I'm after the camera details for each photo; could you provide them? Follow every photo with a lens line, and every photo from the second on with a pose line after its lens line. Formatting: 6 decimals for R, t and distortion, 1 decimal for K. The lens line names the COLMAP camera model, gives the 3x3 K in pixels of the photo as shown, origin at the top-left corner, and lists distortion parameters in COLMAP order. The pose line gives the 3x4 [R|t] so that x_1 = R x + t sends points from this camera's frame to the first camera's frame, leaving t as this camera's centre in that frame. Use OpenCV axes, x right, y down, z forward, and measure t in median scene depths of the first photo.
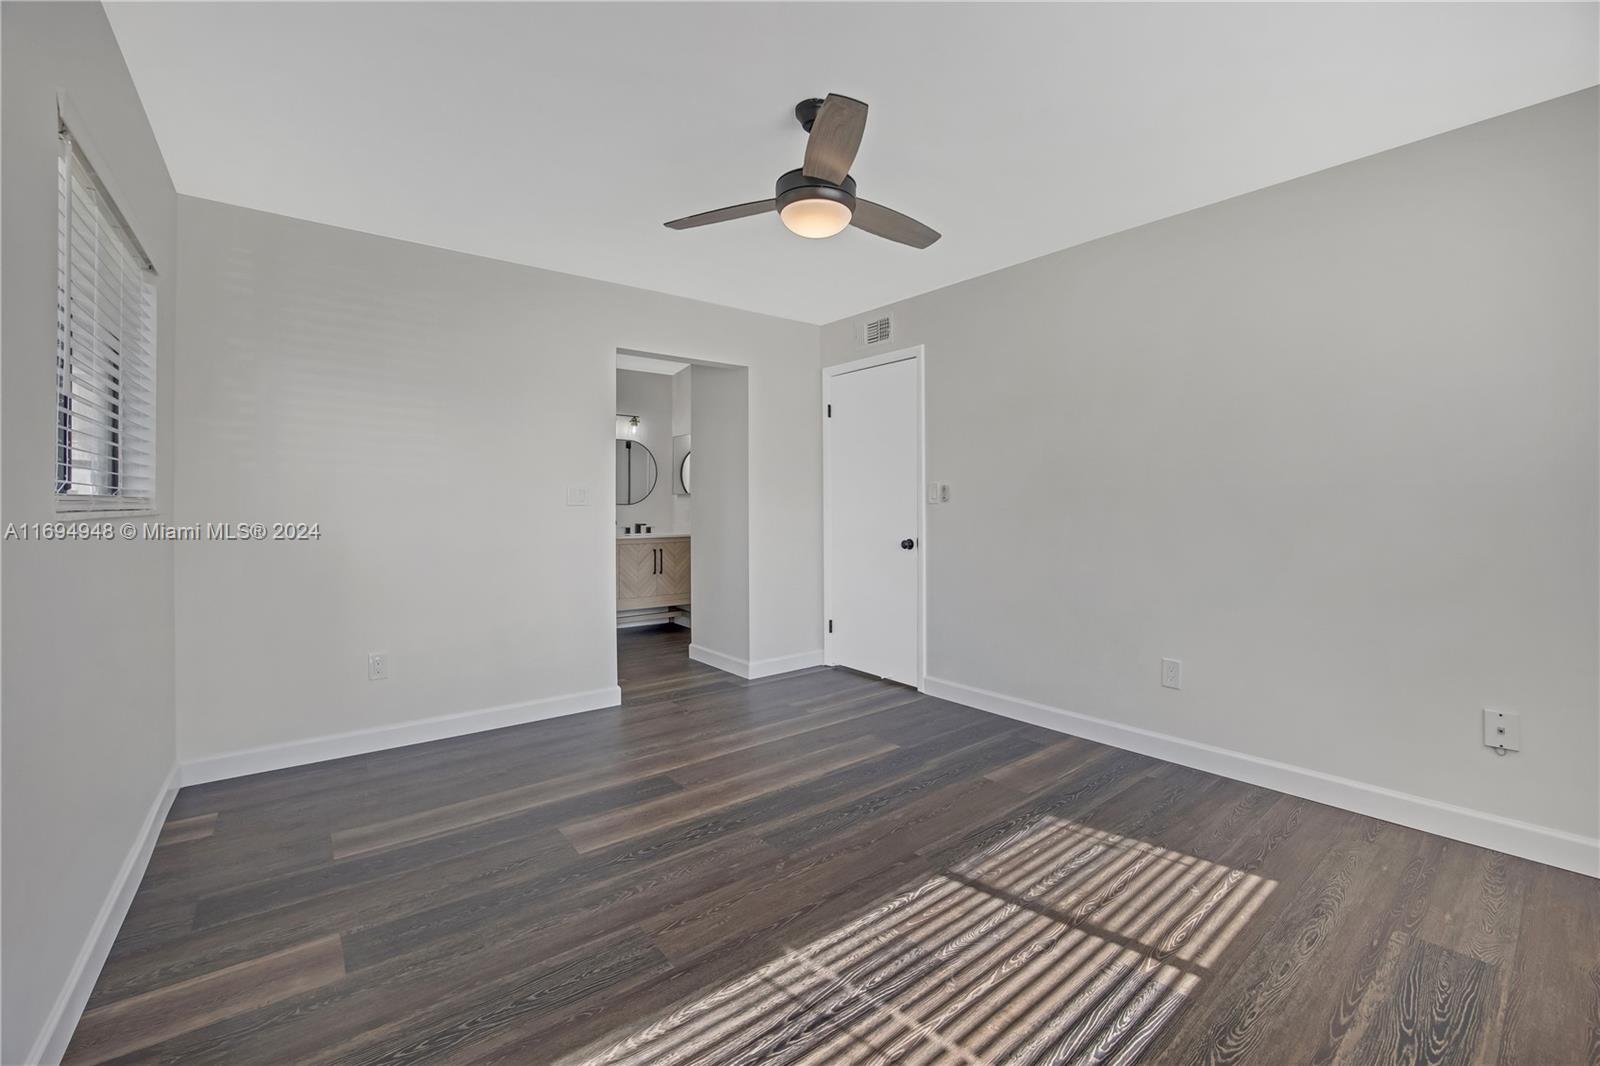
lens RADIAL K [[651.5, 0, 819.2], [0, 651.5, 527.7], [0, 0, 1]] dist [-0.053620, 0.009525]
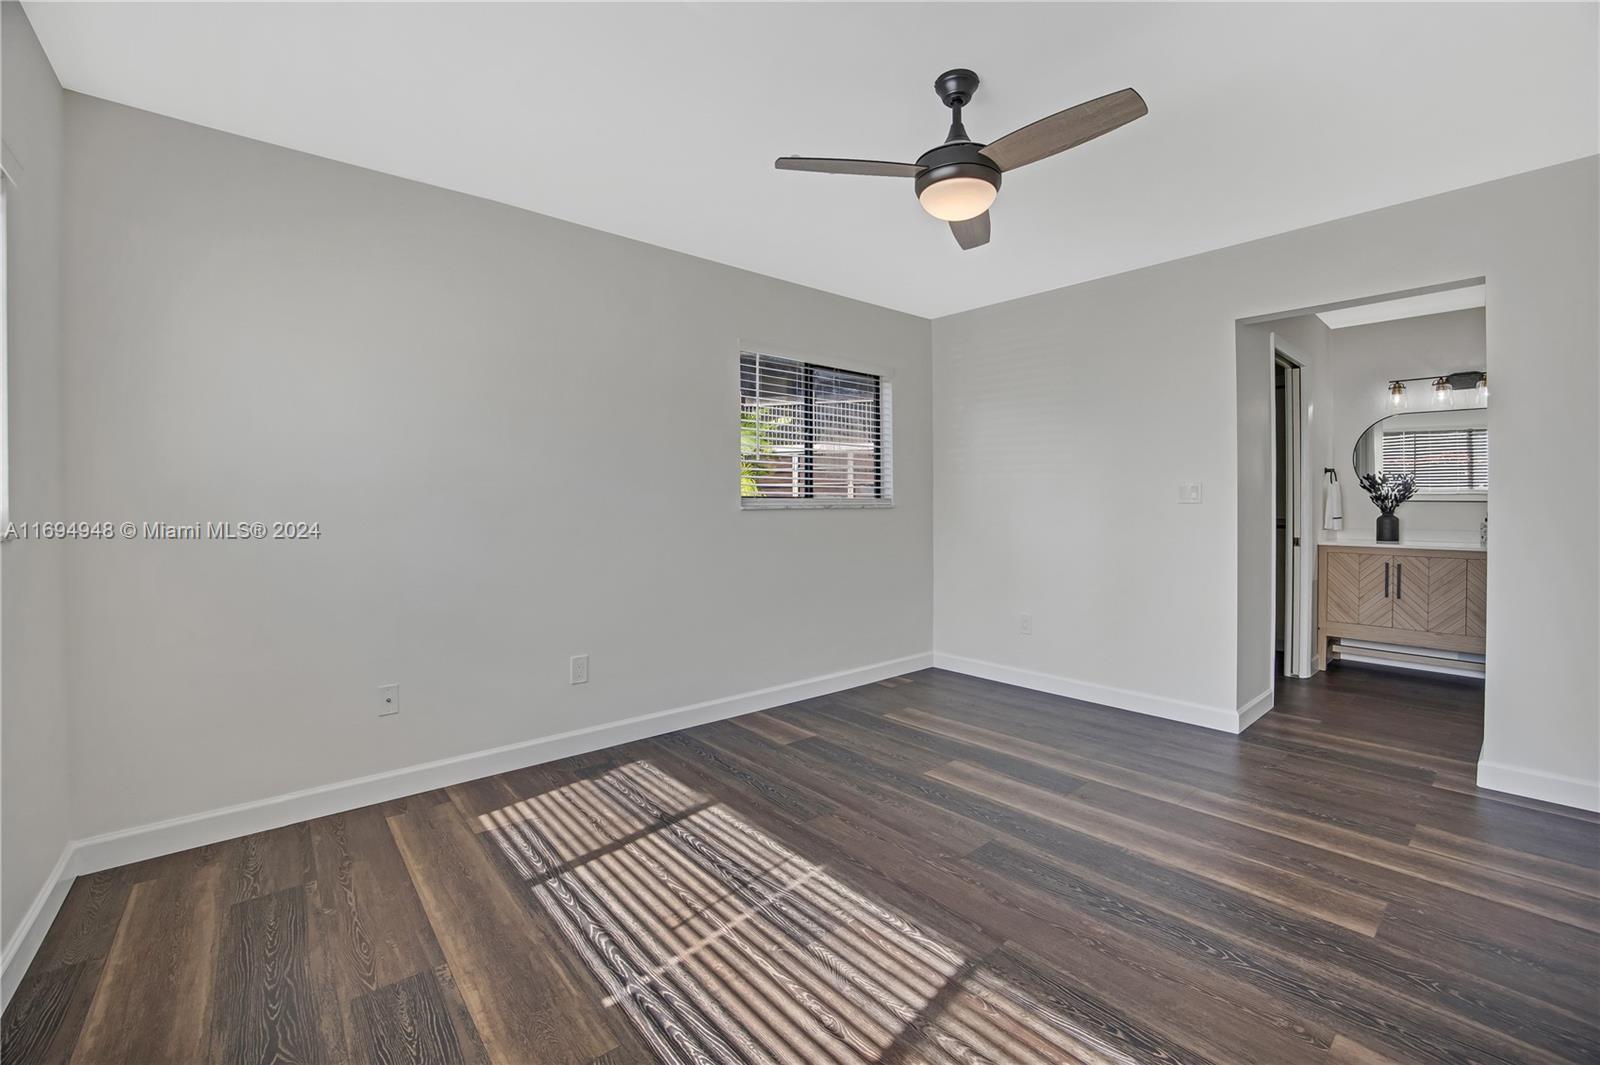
lens RADIAL K [[651.5, 0, 819.2], [0, 651.5, 527.2], [0, 0, 1]] dist [-0.053620, 0.009525]
pose [[0.050806, 0.035795, -0.998067, 1.089969], [-0.029424, 0.998977, 0.034330, -0.030009], [0.998275, 0.027622, 0.051807, 0.858979]]
